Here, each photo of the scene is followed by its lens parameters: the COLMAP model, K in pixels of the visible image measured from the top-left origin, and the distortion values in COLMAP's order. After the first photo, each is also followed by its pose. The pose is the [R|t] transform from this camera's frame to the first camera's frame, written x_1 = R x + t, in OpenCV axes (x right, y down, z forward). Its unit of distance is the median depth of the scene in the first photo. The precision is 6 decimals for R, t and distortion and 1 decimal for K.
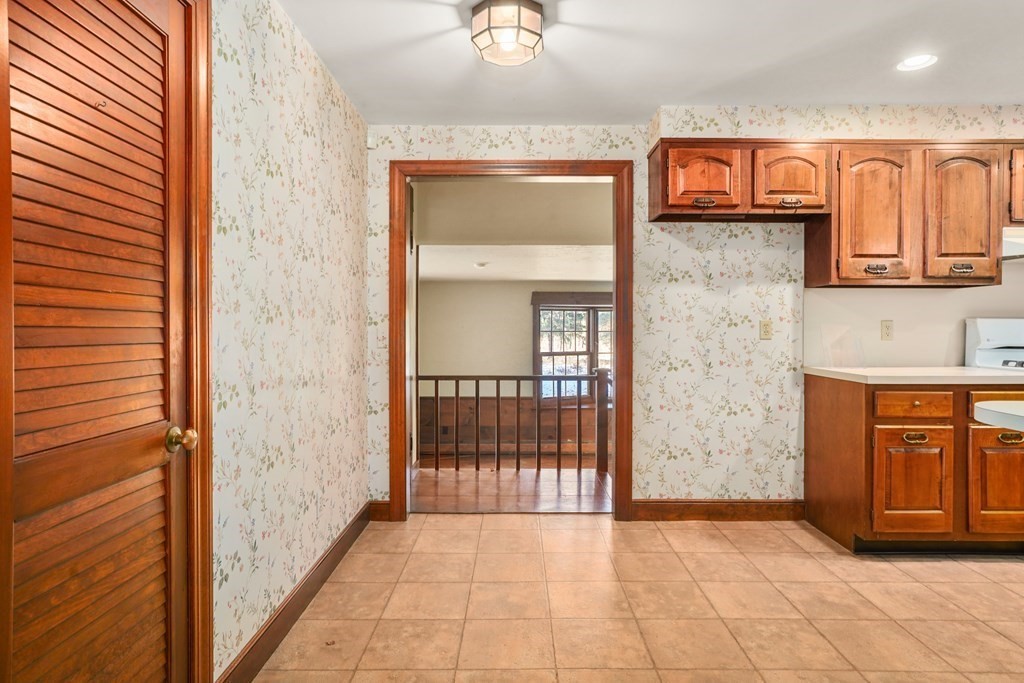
lens RADIAL K [[593.9, 0, 514.1], [0, 593.9, 331.6], [0, 0, 1]] dist [-0.037858, 0.034122]
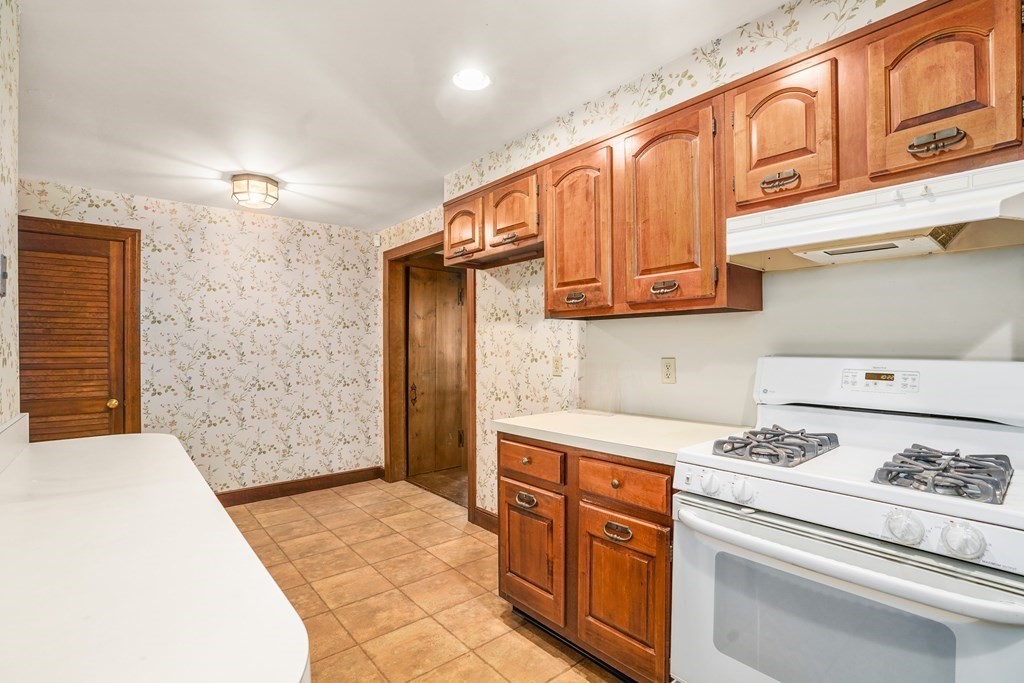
lens RADIAL K [[482.4, 0, 514.4], [0, 482.4, 346.5], [0, 0, 1]] dist [-0.068200, 0.027959]
pose [[0.646498, -0.004747, -0.762901, 1.010996], [0.000524, 0.999983, -0.005778, -0.031076], [0.762915, 0.003336, 0.646490, 0.453297]]
